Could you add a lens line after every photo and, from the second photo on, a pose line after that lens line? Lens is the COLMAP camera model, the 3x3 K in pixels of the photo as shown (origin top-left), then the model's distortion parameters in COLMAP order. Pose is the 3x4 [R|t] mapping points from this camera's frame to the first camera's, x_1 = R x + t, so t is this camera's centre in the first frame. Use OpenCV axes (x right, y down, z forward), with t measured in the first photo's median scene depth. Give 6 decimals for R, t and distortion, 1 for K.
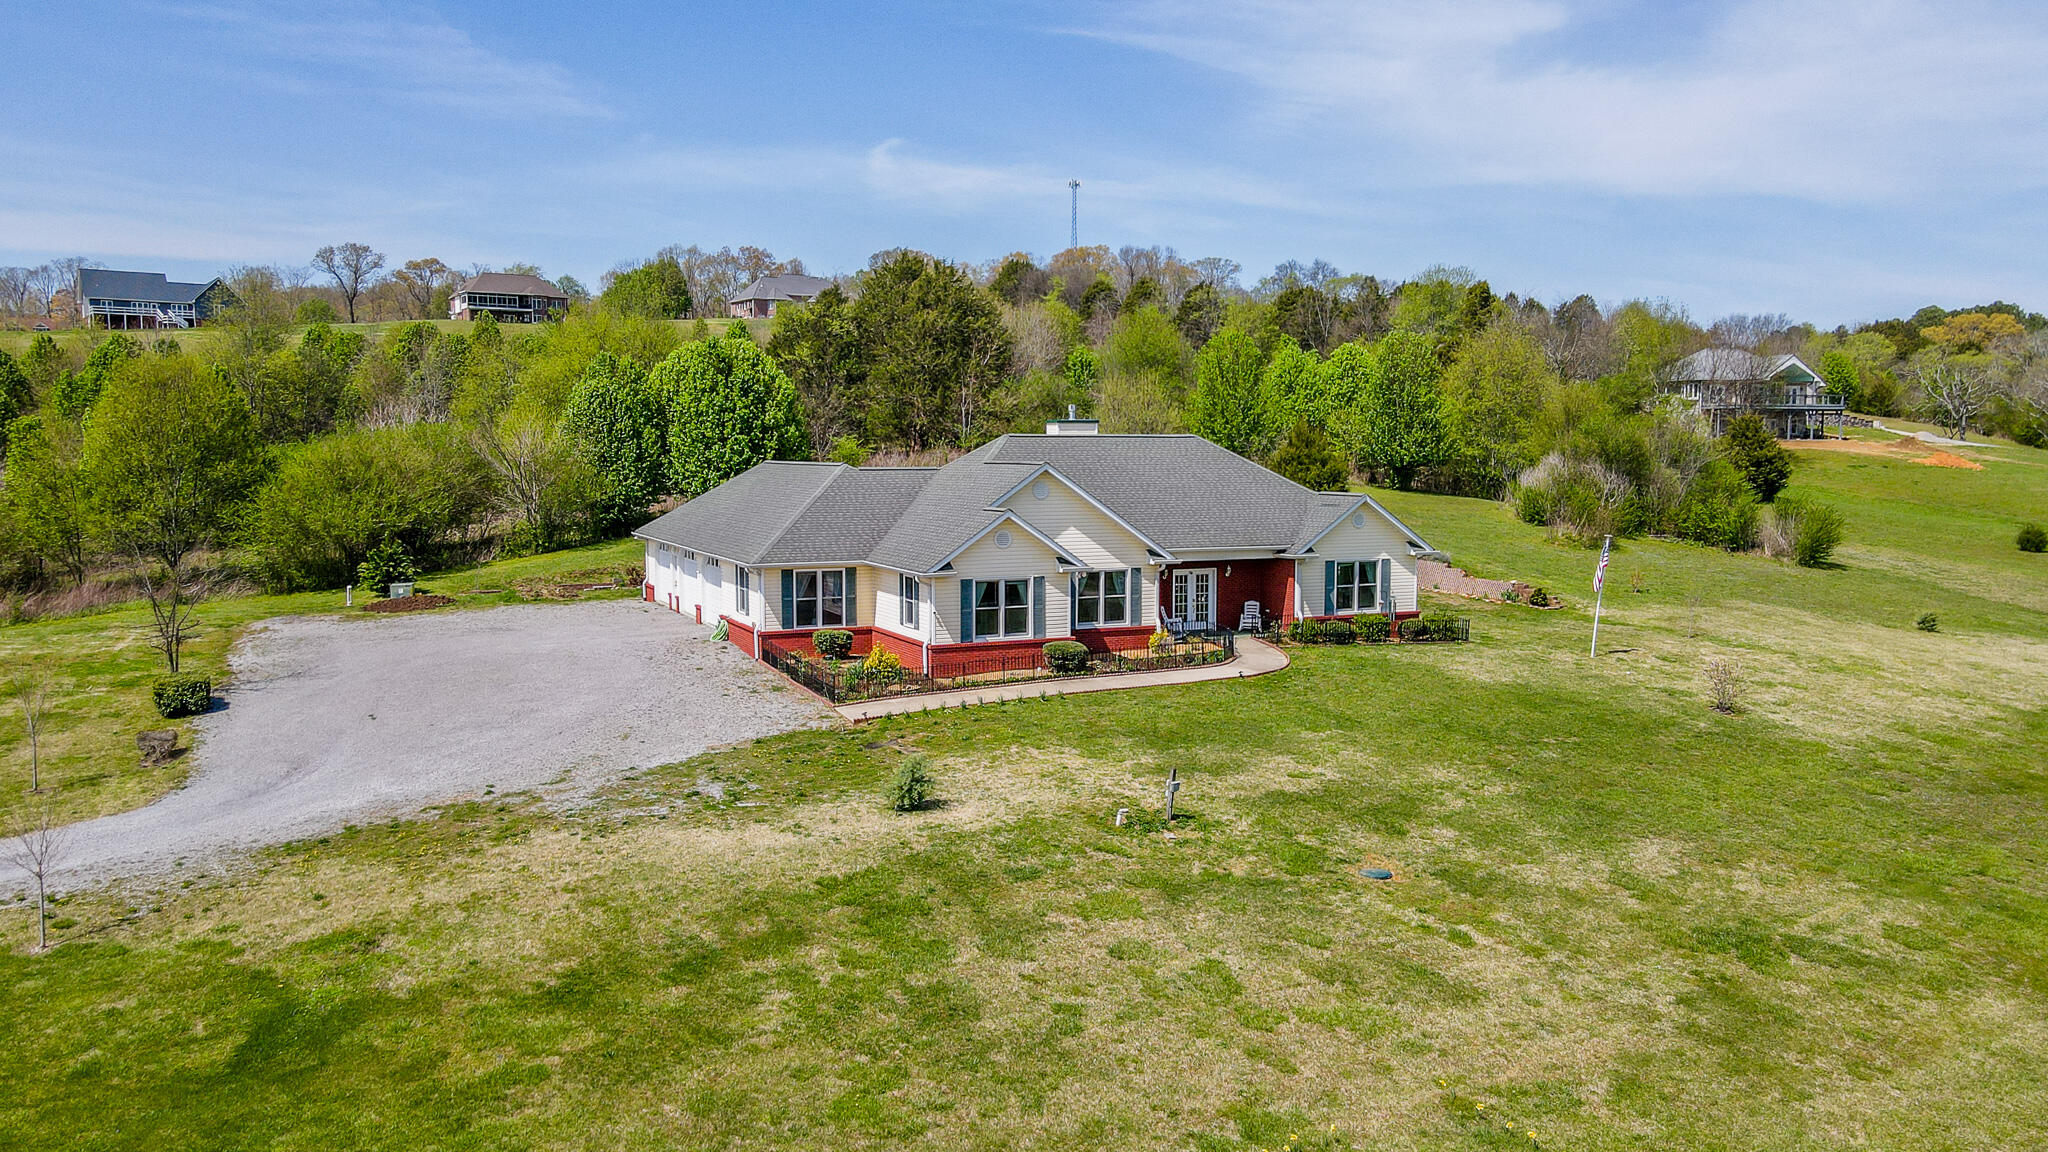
lens RADIAL K [[1535.0, 0, 1010.4], [0, 1535.0, 529.0], [0, 0, 1]] dist [0.007068, 0.023664]
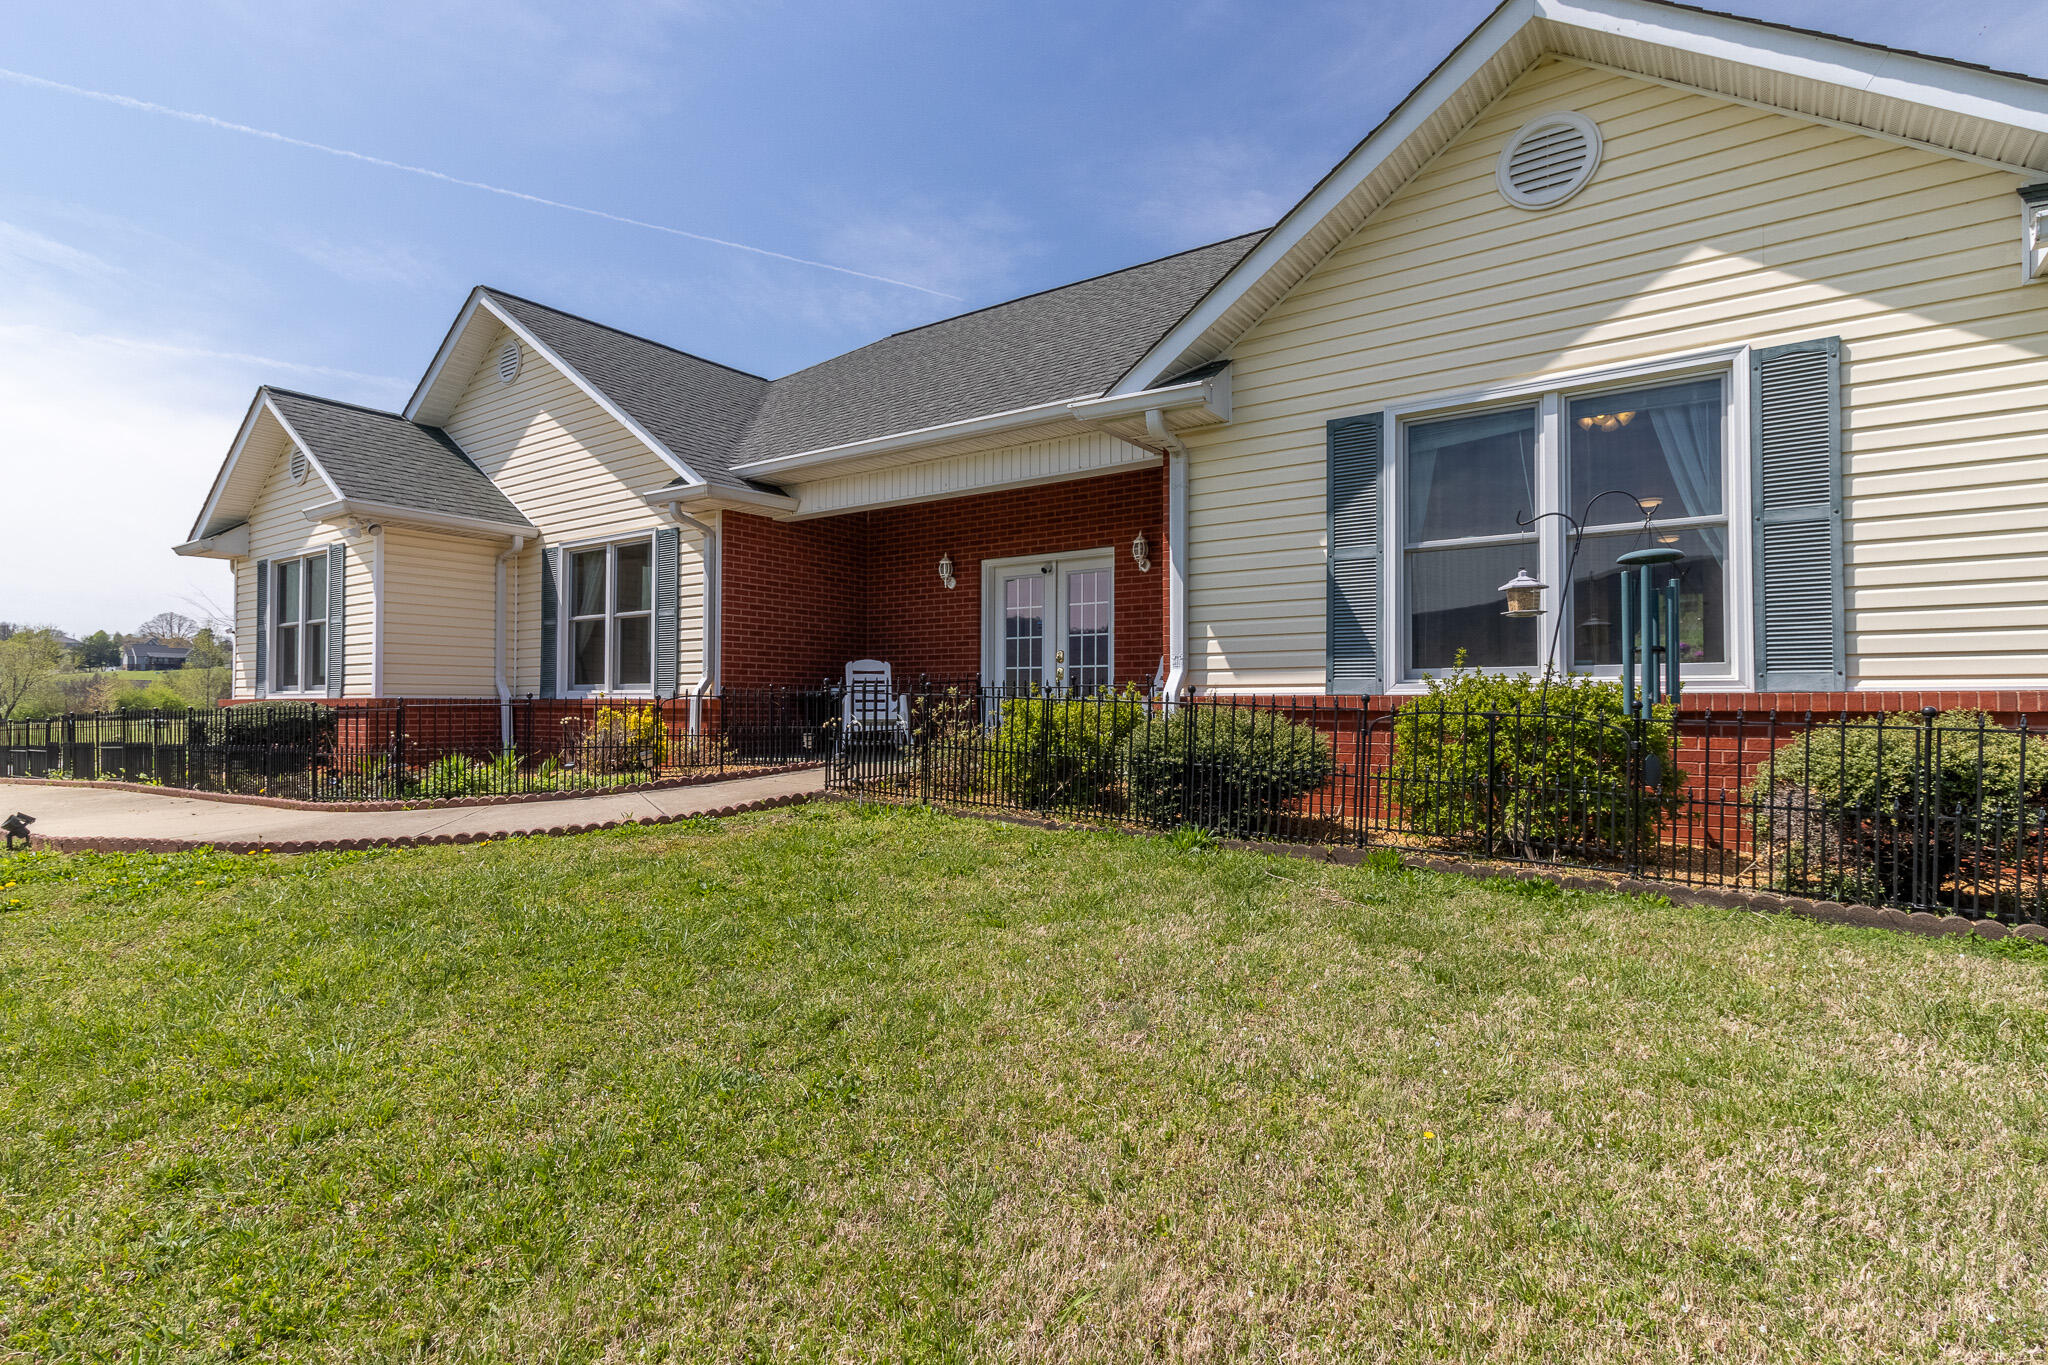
lens RADIAL K [[1041.2, 0, 1027.8], [0, 1041.2, 690.1], [0, 0, 1]] dist [-0.002916, -0.001156]
pose [[0.495121, -0.014990, -0.868695, 0.303622], [-0.049201, 0.997763, -0.045259, 0.064124], [0.867430, 0.065150, 0.493276, 0.907020]]
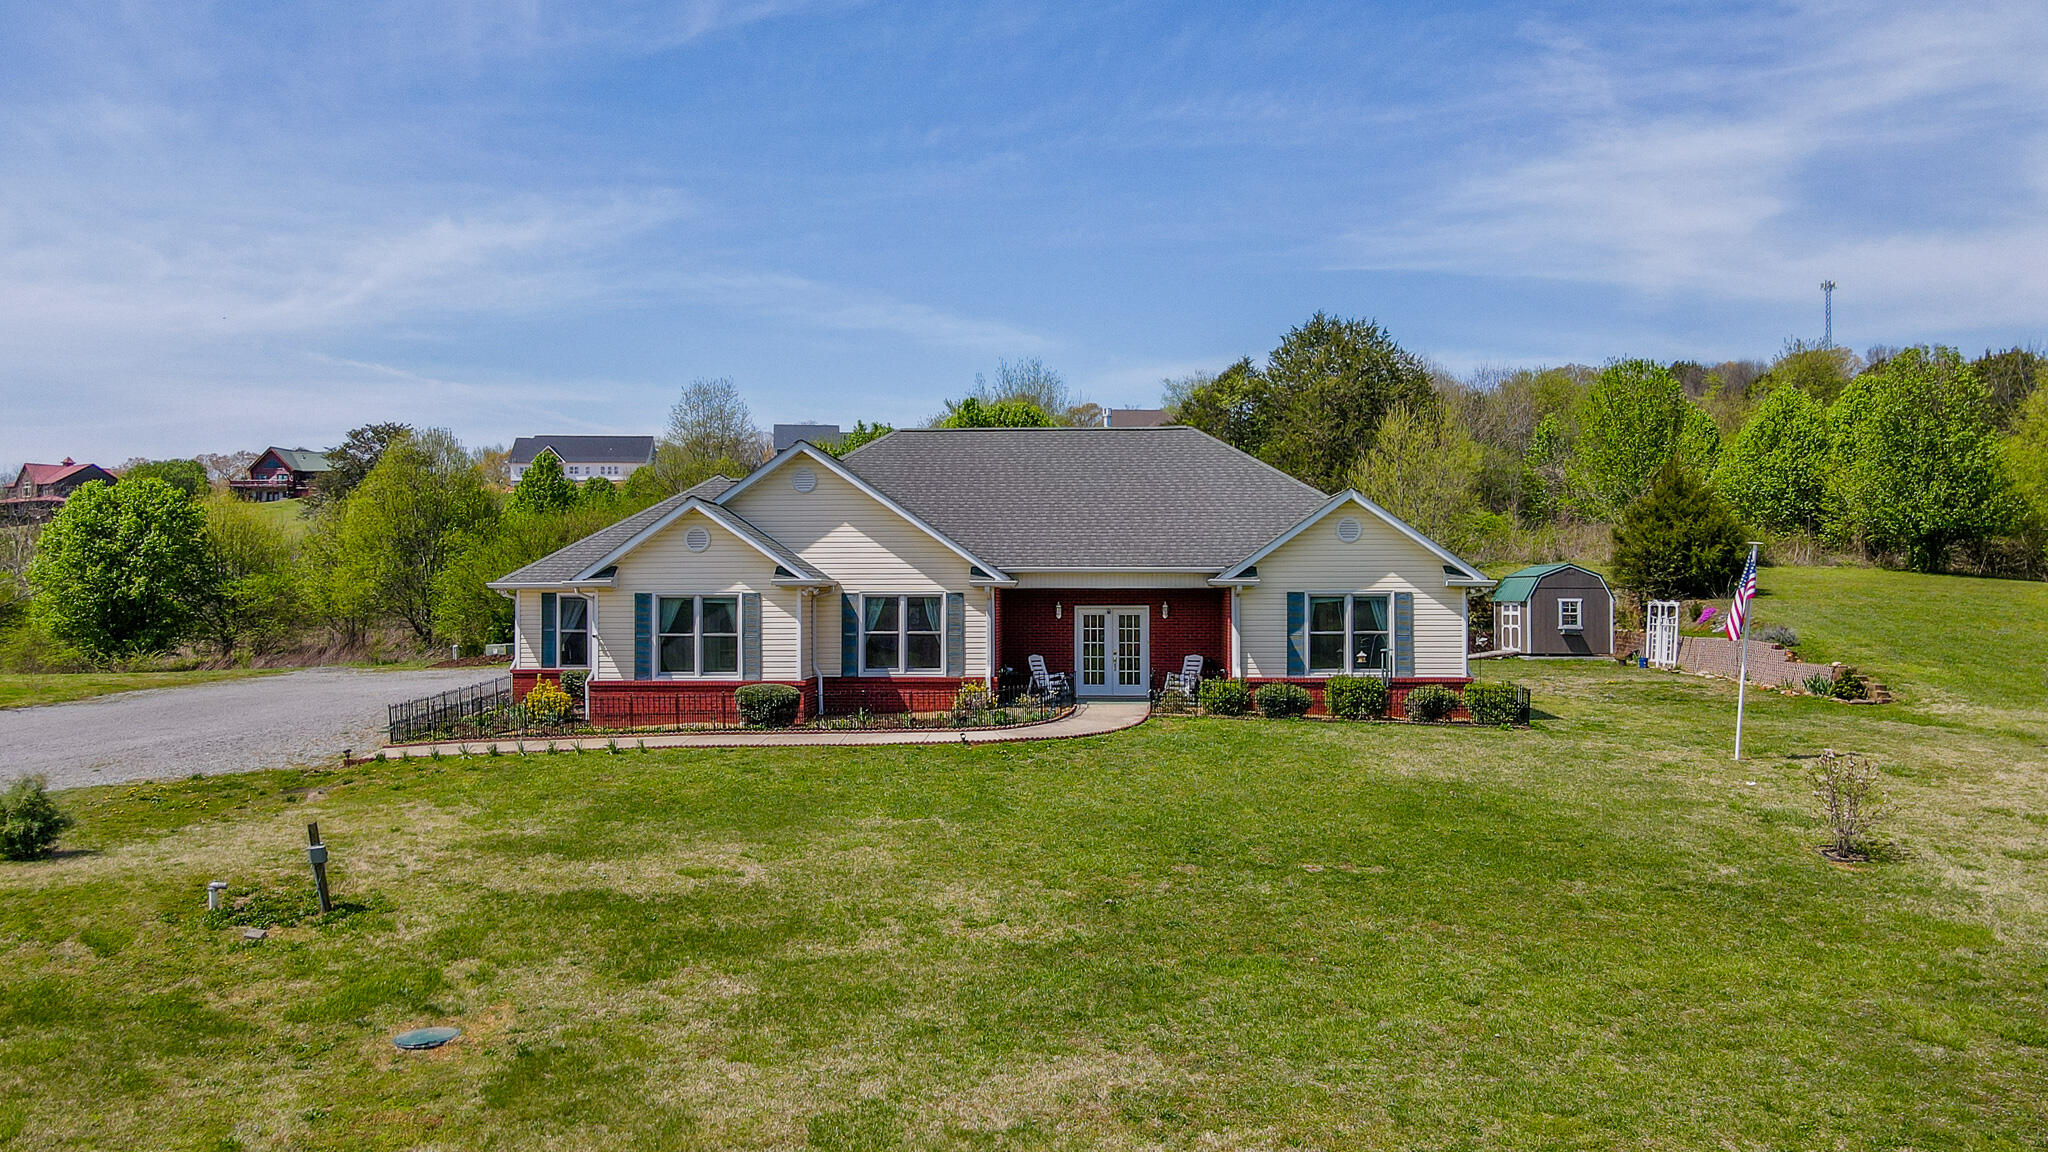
lens RADIAL K [[1535.0, 0, 1015.7], [0, 1535.0, 586.7], [0, 0, 1]] dist [0.007068, 0.023664]
pose [[0.889232, -0.004956, -0.457430, 0.401293], [-0.023435, 0.998135, -0.056370, 0.057916], [0.456857, 0.060846, 0.887457, 0.375181]]
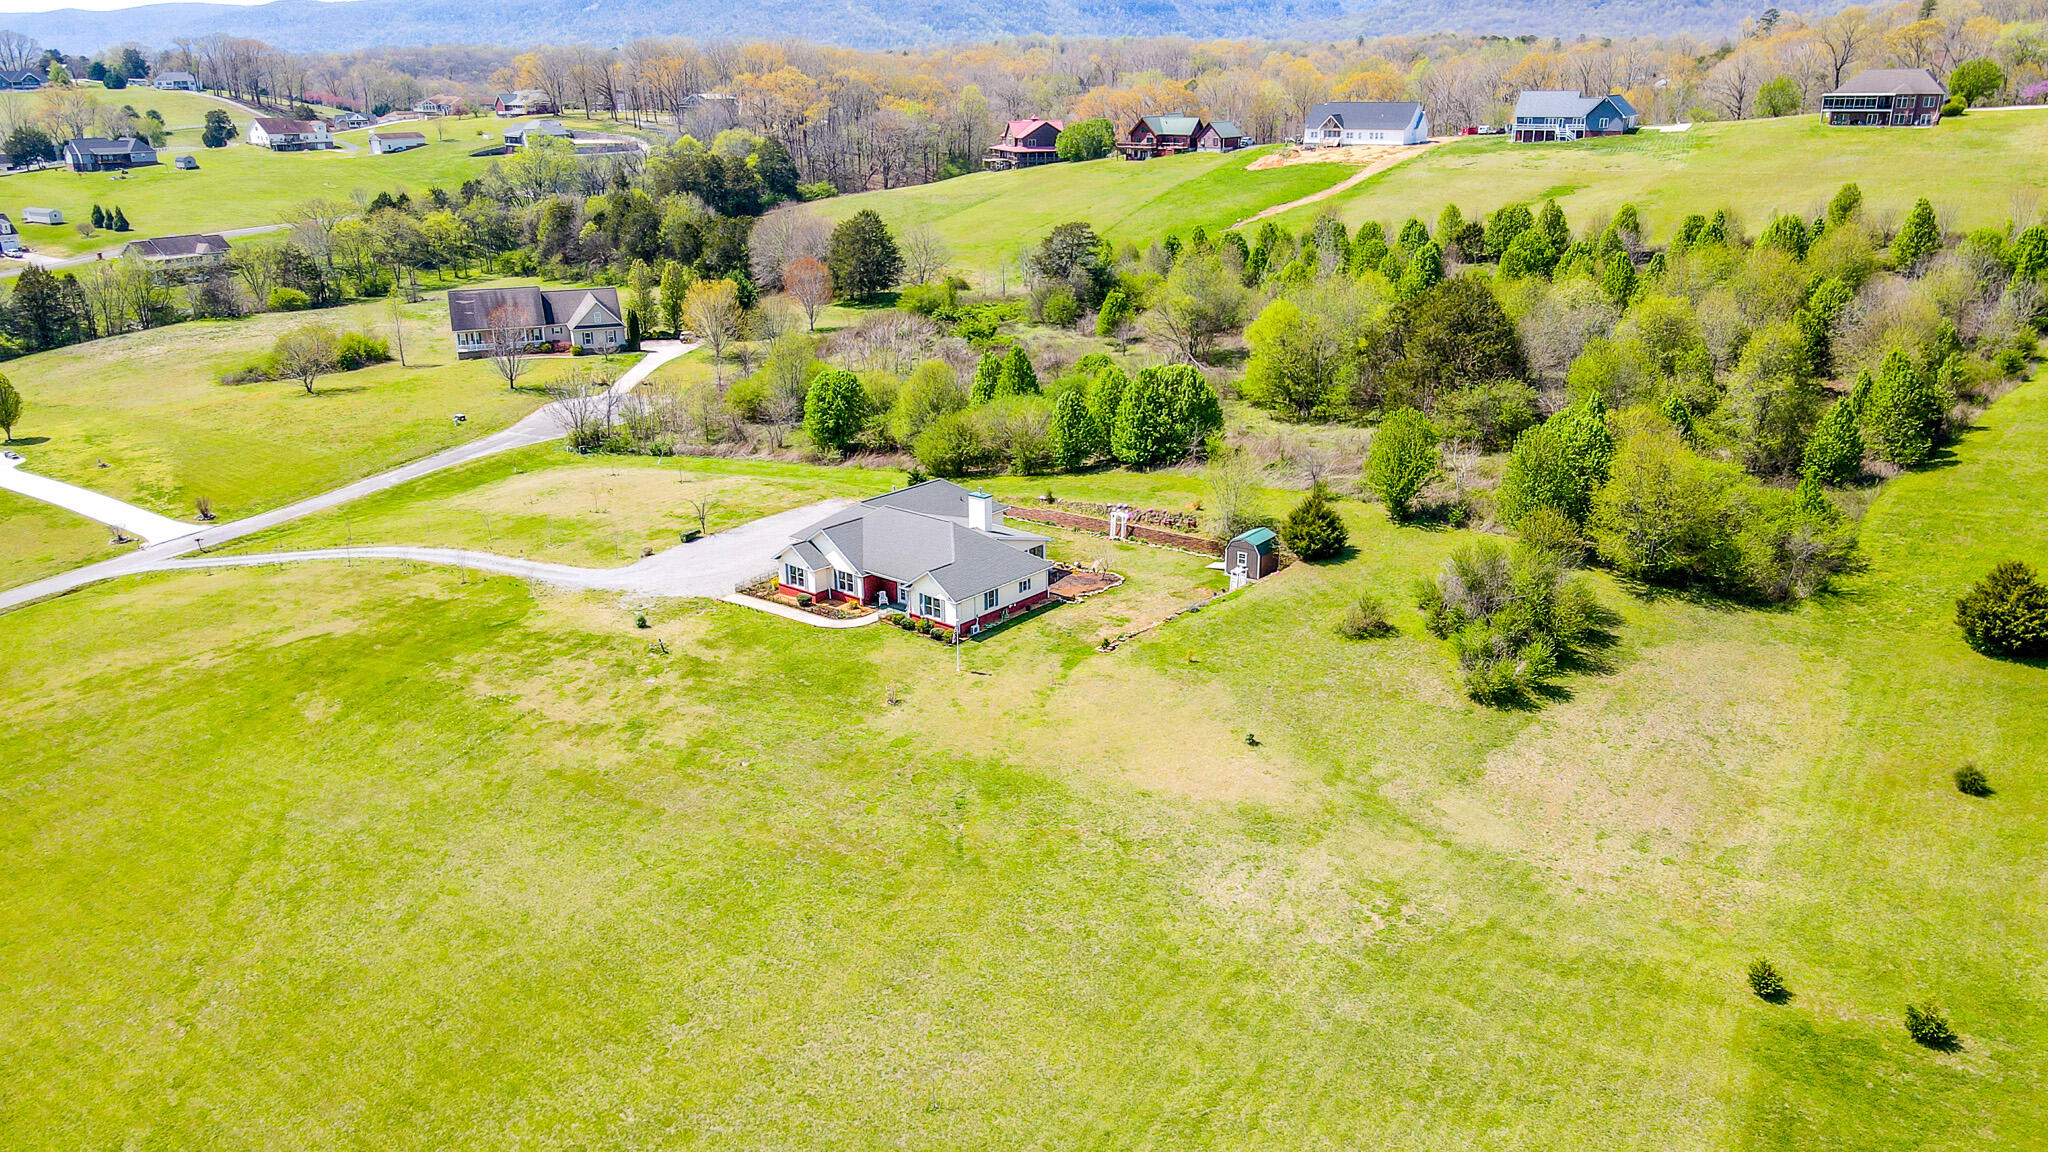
lens RADIAL K [[1534.6, 0, 1025.3], [0, 1534.6, 556.3], [0, 0, 1]] dist [0.001662, 0.031259]
pose [[0.425607, 0.270597, -0.863502, 2.269154], [-0.040506, 0.958983, 0.280554, -0.691415], [0.904001, -0.084429, 0.419111, 0.179649]]
